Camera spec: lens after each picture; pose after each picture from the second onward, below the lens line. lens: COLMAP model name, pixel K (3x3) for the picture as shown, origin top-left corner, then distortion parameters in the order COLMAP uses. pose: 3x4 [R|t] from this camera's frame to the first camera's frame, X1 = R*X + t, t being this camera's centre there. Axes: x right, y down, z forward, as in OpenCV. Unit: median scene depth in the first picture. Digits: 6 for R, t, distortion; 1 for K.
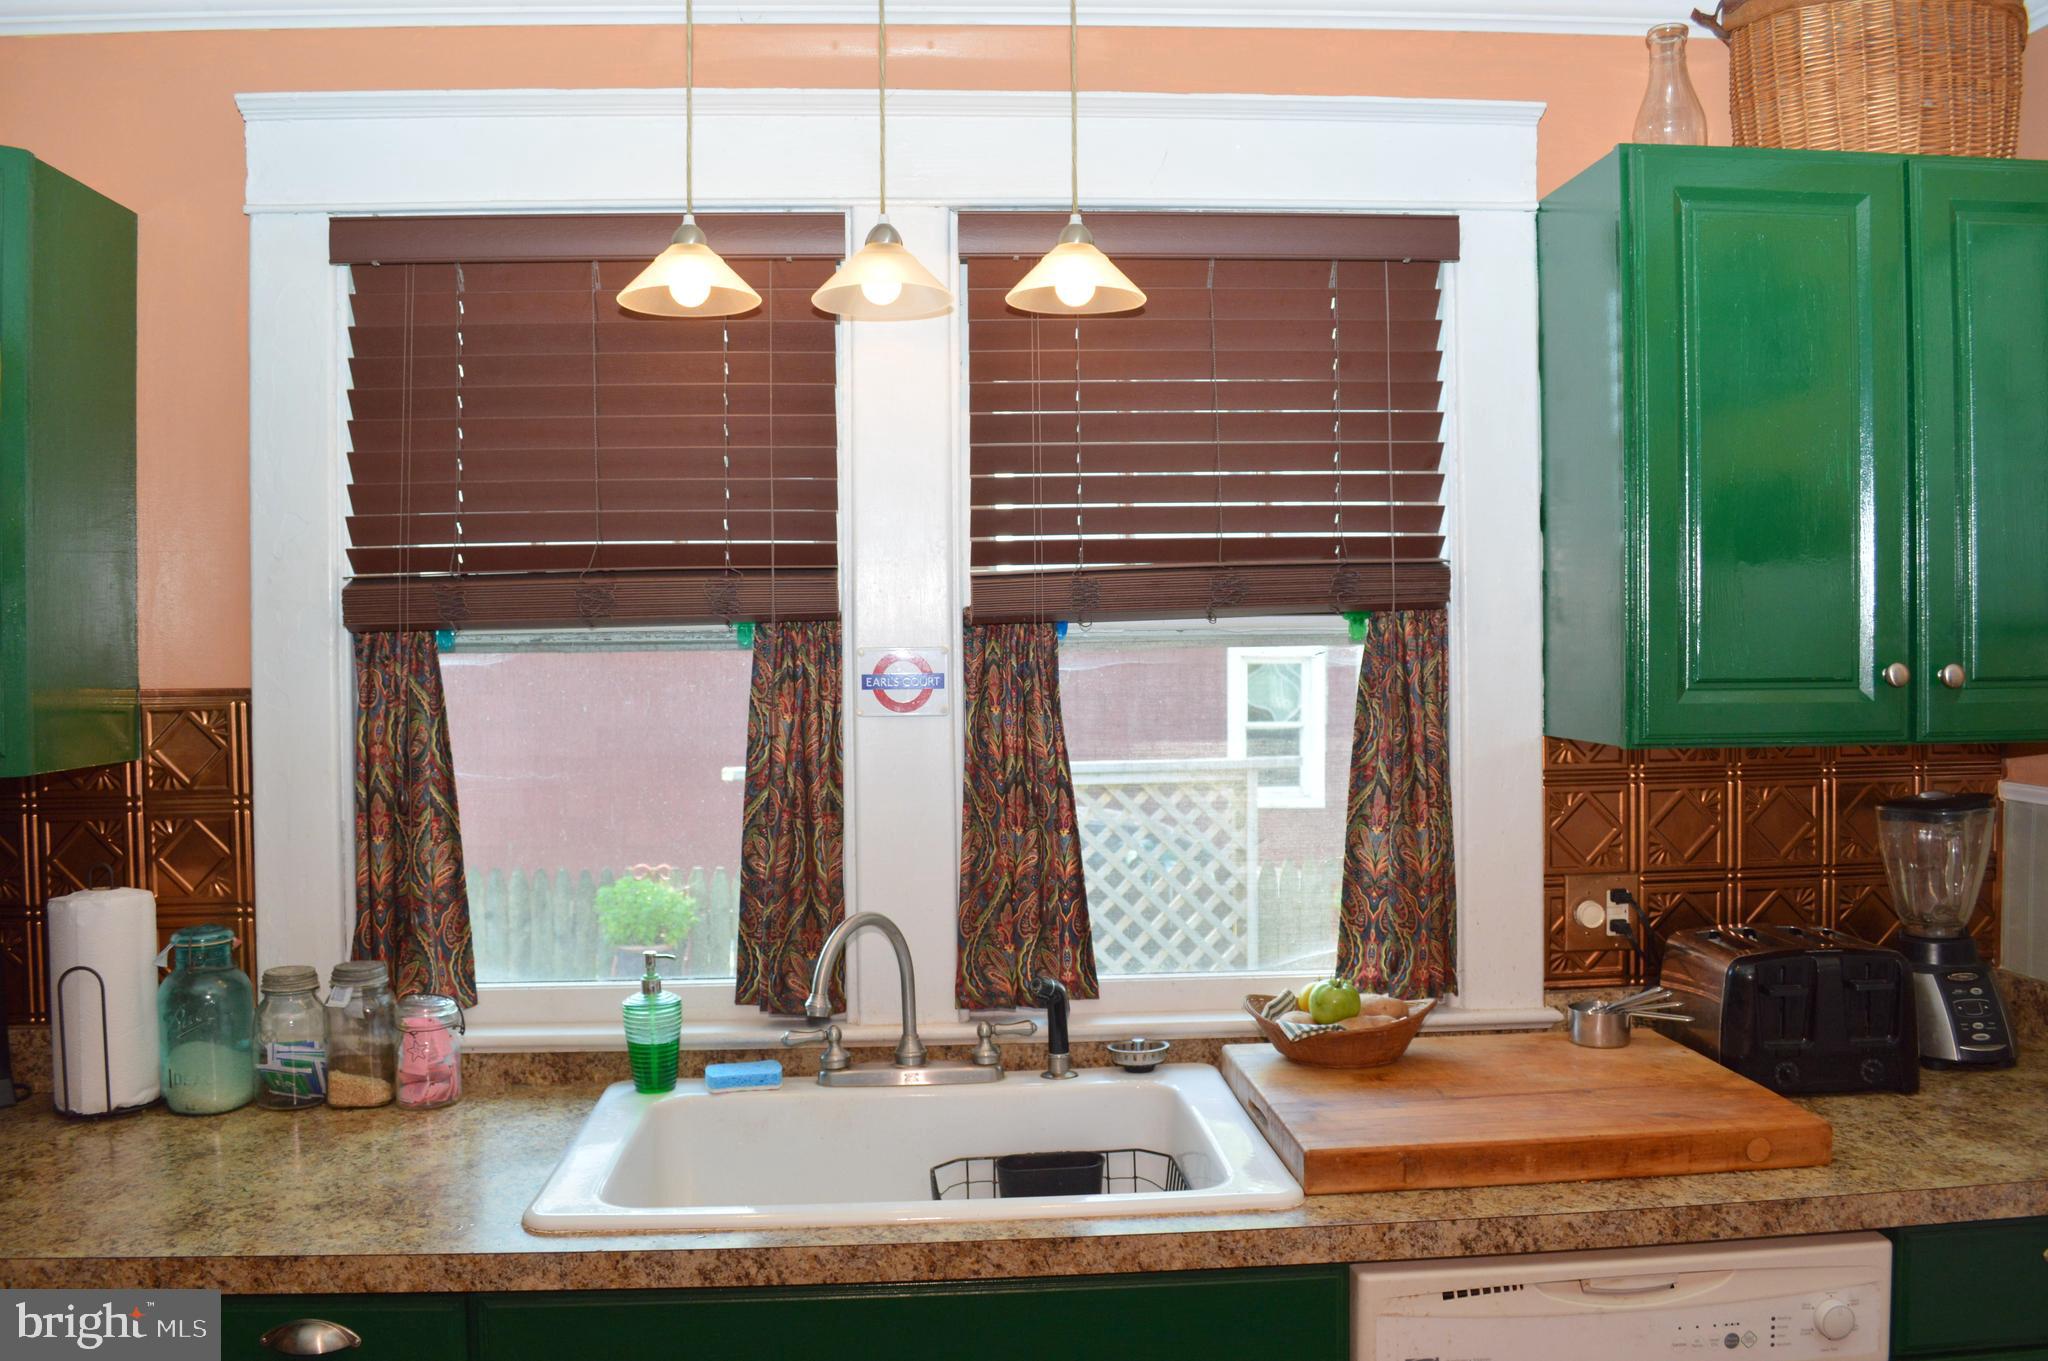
lens RADIAL K [[1628.5, 0, 1000.1], [0, 1628.5, 679.3], [0, 0, 1]] dist [-0.082048, 0.006857]
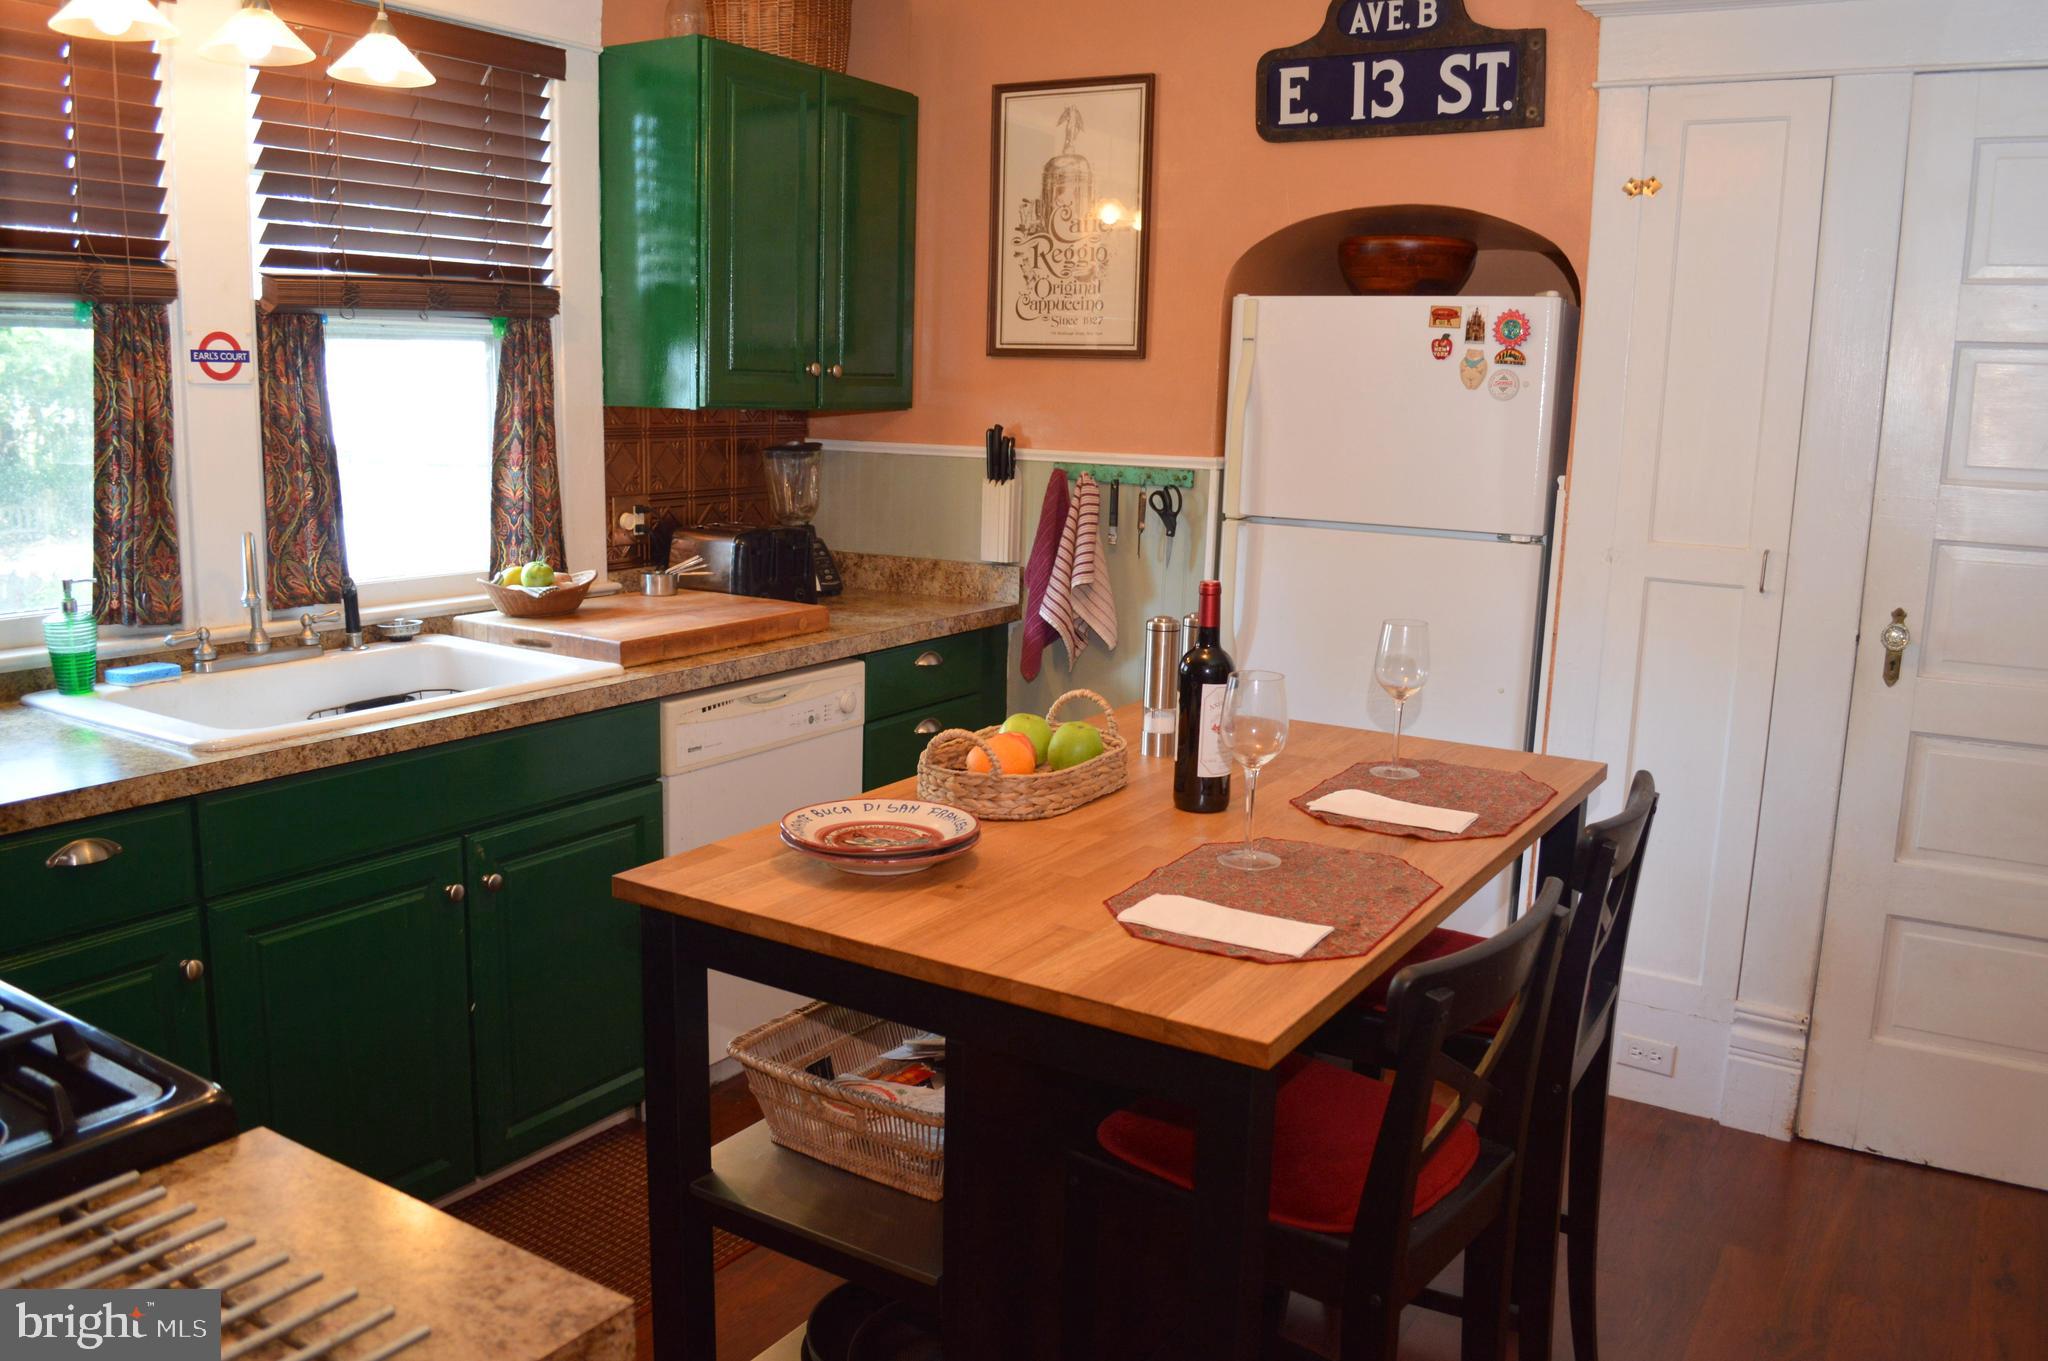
lens RADIAL K [[1628.5, 0, 1000.1], [0, 1628.5, 679.3], [0, 0, 1]] dist [-0.082048, 0.006857]
pose [[0.589283, -0.117928, 0.799274, -0.724008], [-0.014598, 0.987574, 0.156474, 0.047242], [-0.807795, -0.103875, 0.580239, -0.235298]]
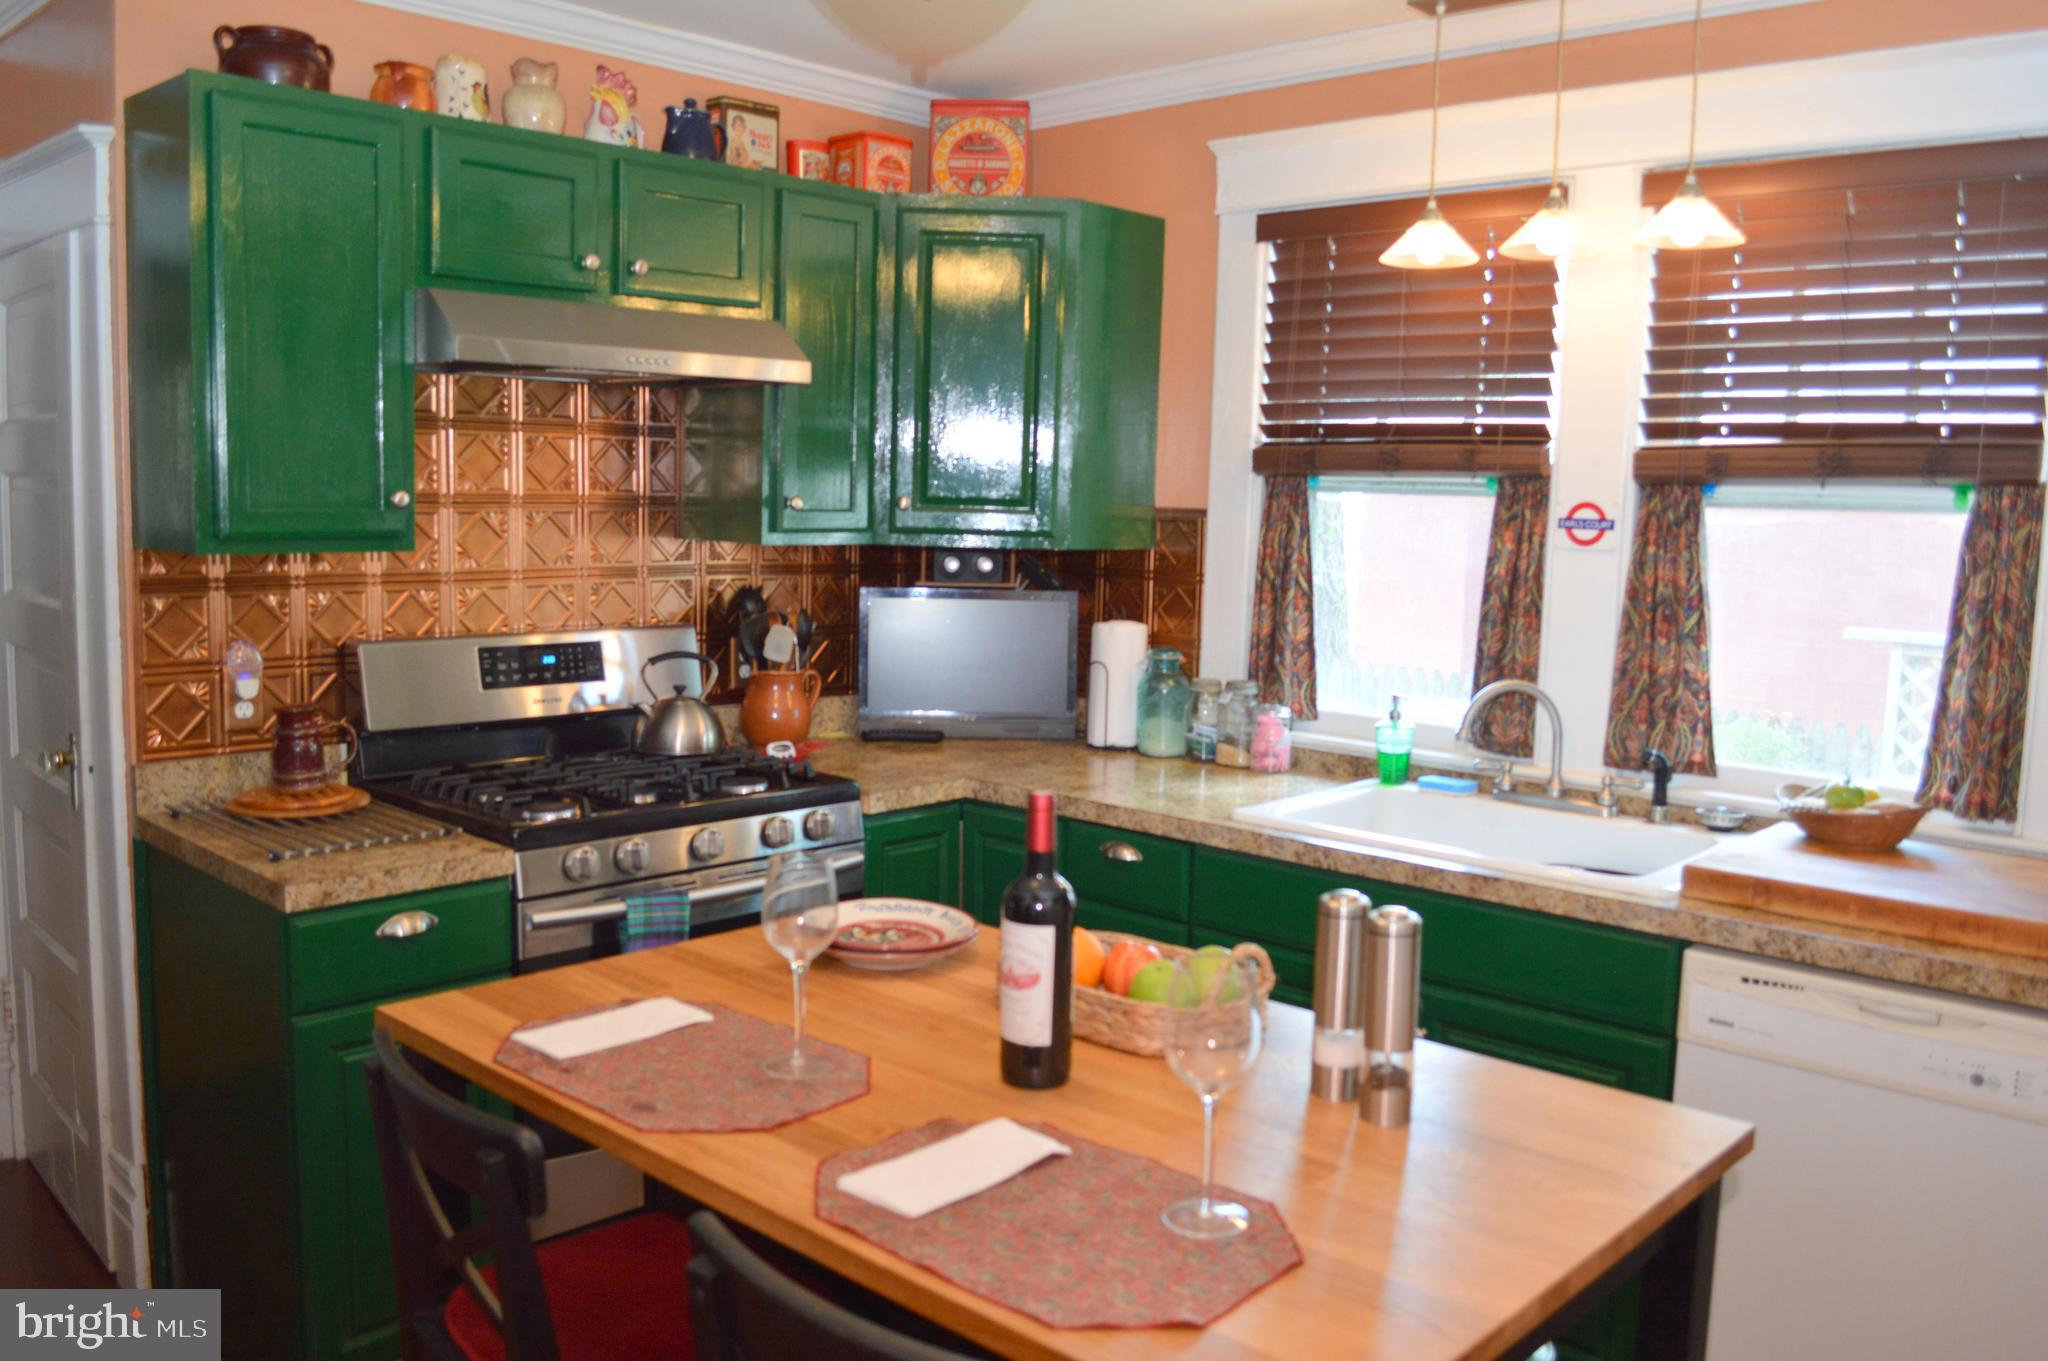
lens RADIAL K [[1628.5, 0, 1000.1], [0, 1628.5, 679.3], [0, 0, 1]] dist [-0.082048, 0.006857]
pose [[0.683687, 0.113852, -0.720840, 0.599144], [-0.049412, 0.992711, 0.109927, 0.006486], [0.728101, -0.039538, 0.684329, -0.296963]]
